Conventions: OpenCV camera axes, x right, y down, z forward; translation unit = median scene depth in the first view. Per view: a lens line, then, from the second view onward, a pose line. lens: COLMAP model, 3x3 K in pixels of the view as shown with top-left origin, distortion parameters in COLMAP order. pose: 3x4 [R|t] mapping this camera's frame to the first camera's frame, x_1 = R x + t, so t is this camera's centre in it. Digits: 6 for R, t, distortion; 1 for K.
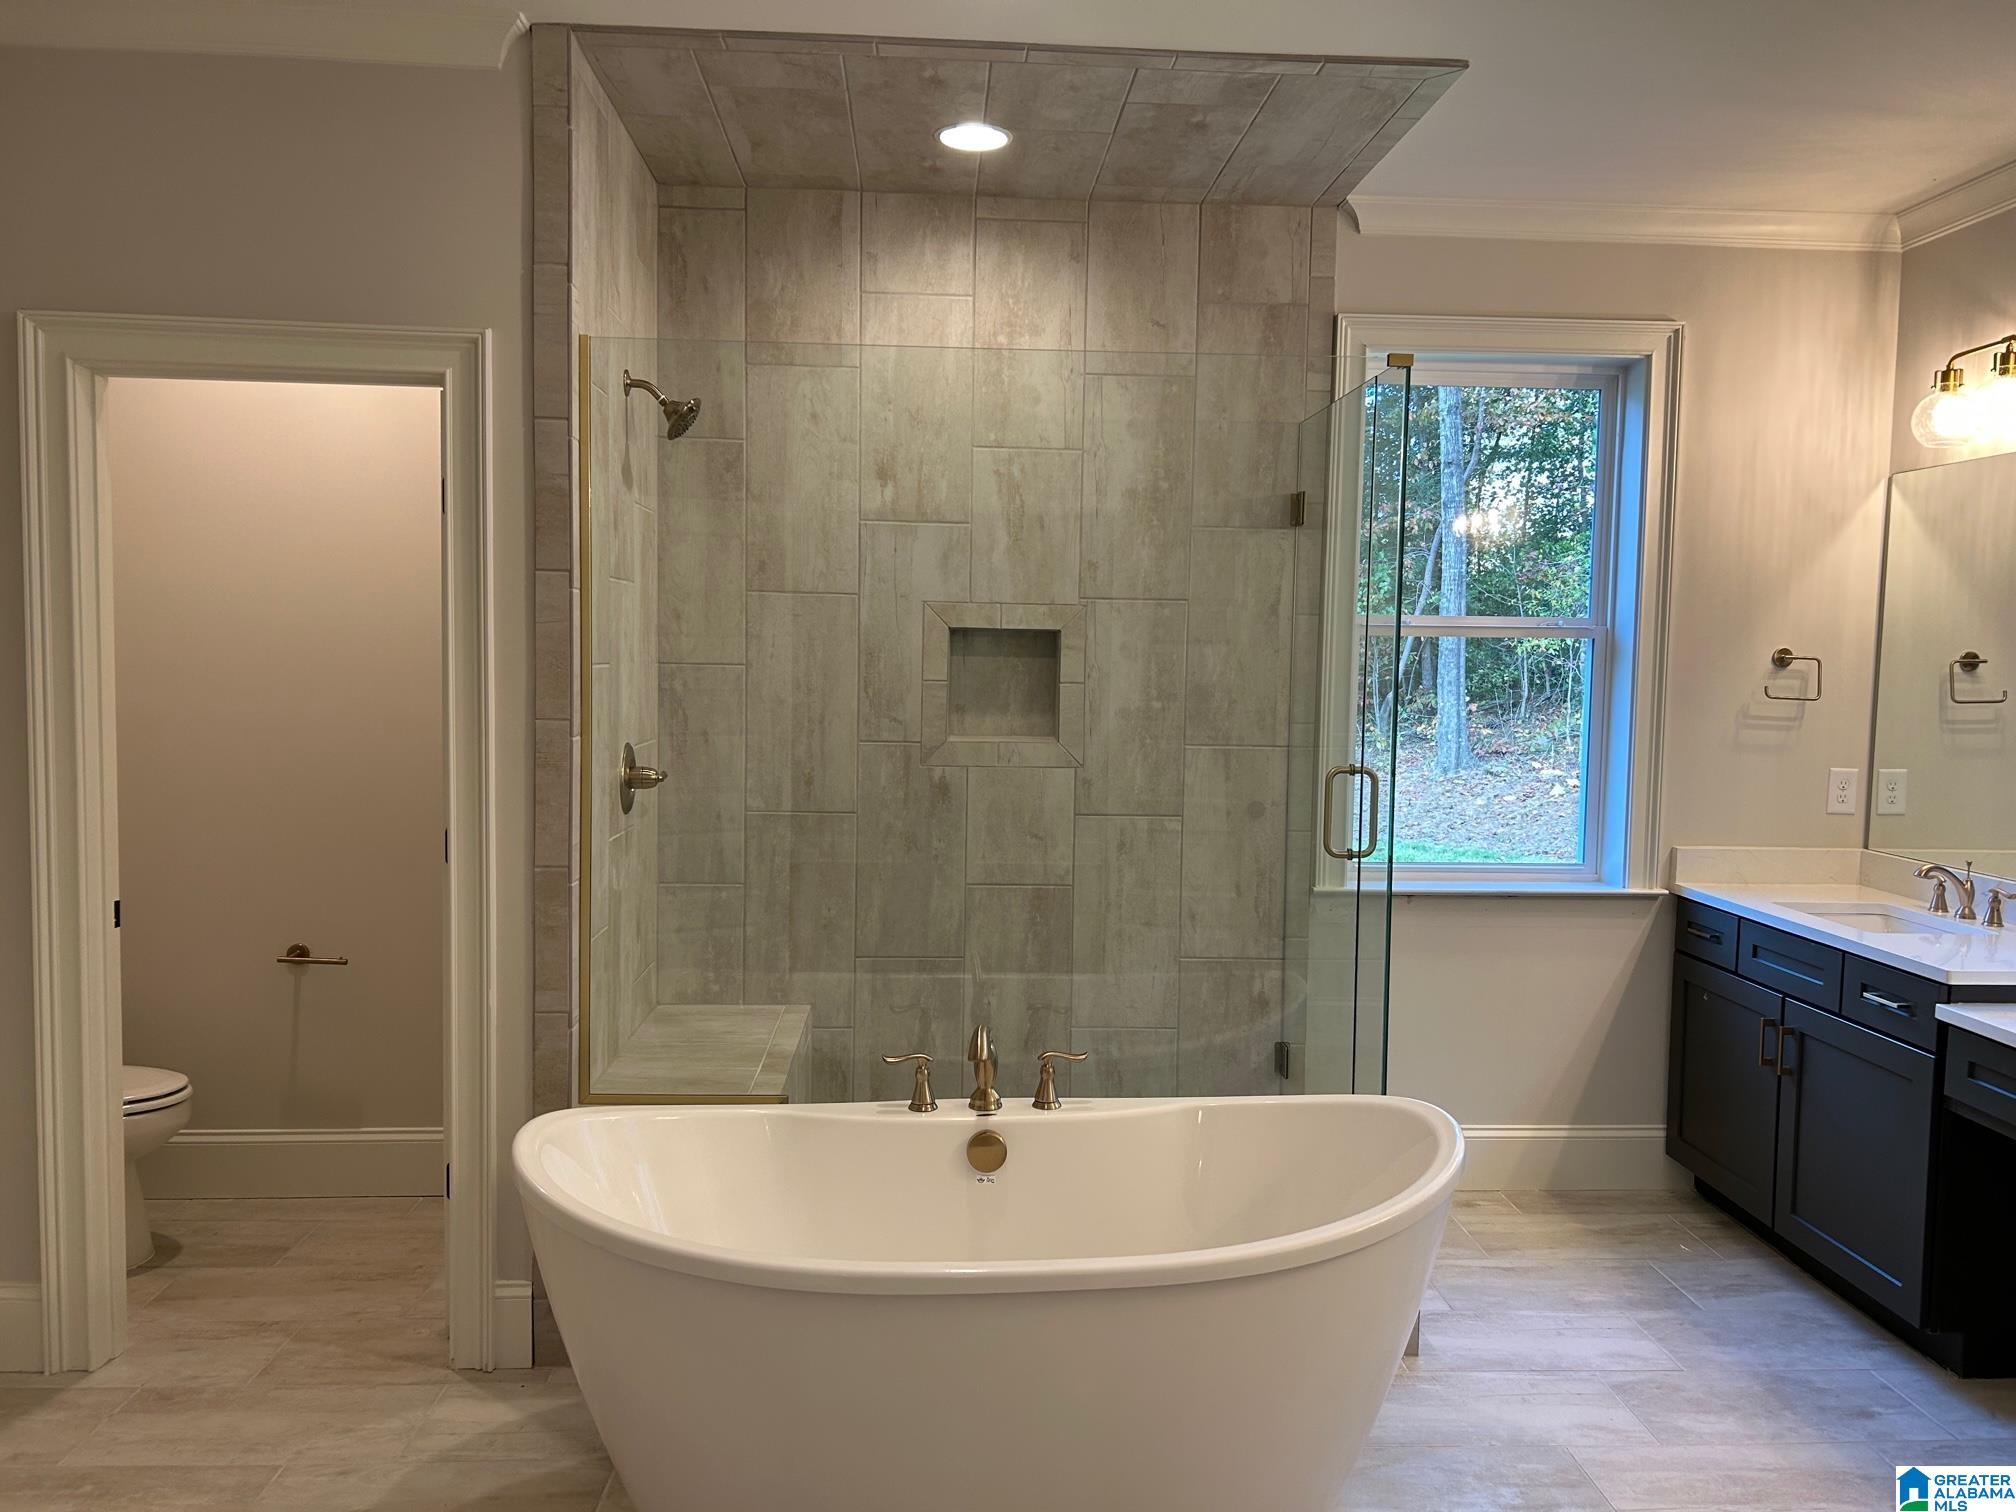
lens RADIAL K [[1522.4, 0, 1029.4], [0, 1522.4, 761.4], [0, 0, 1]] dist [0.078585, -0.086672]
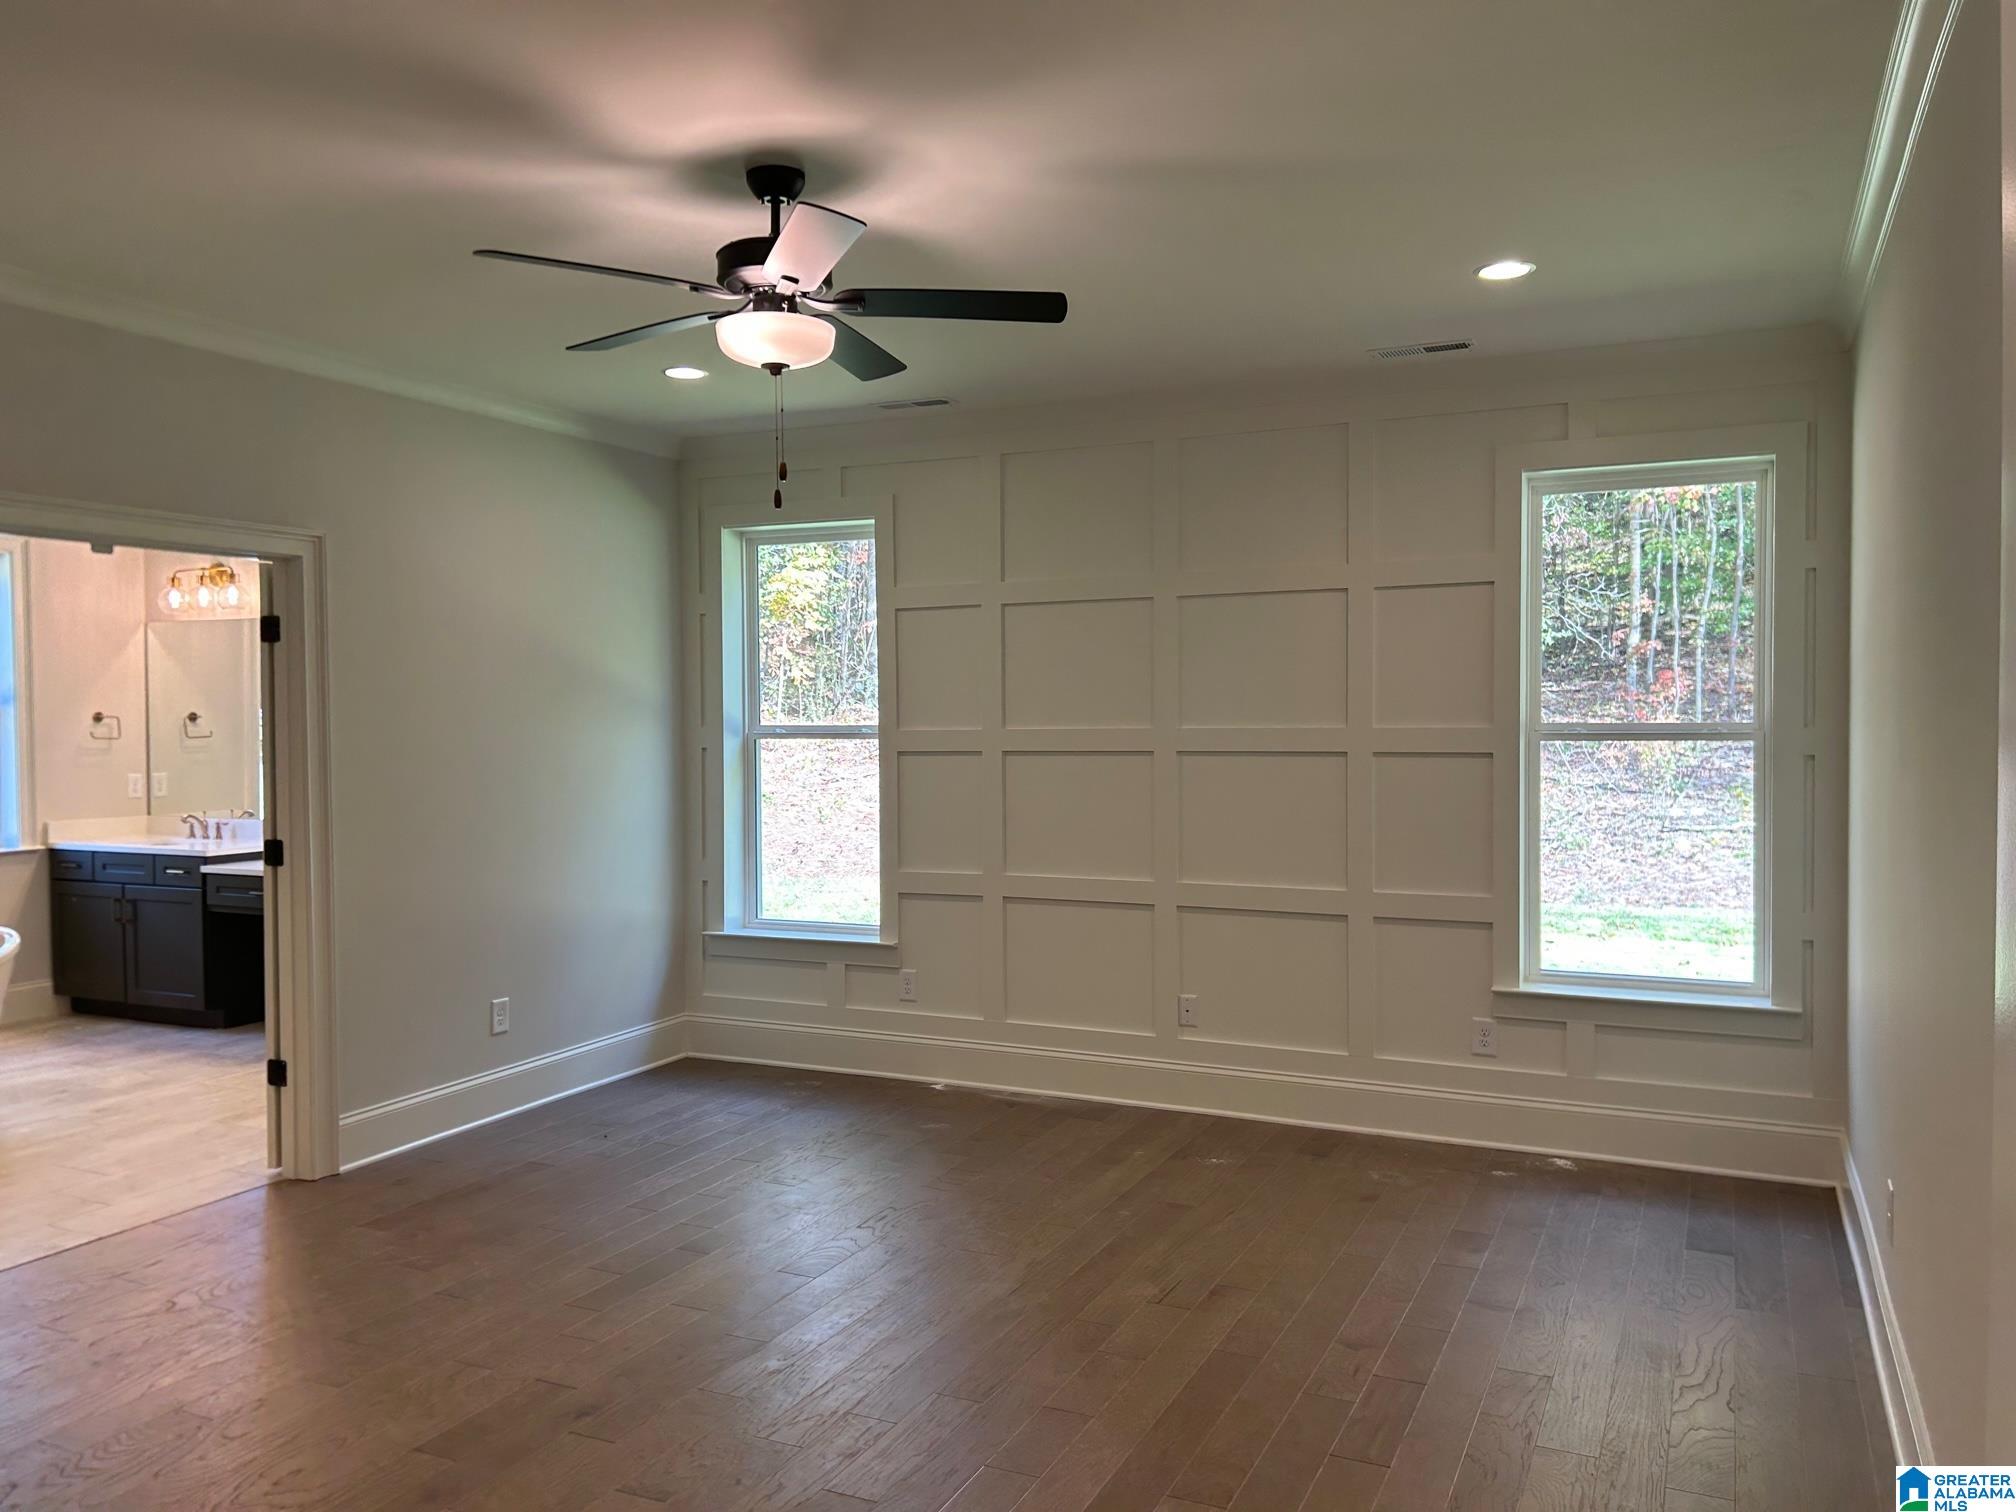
lens RADIAL K [[1522.4, 0, 1029.4], [0, 1522.4, 761.4], [0, 0, 1]] dist [0.078585, -0.086672]
pose [[0.480488, -0.044952, 0.875849, -0.621589], [0.075946, 0.997067, 0.009509, 0.055336], [-0.873707, 0.061948, 0.482492, -0.896852]]
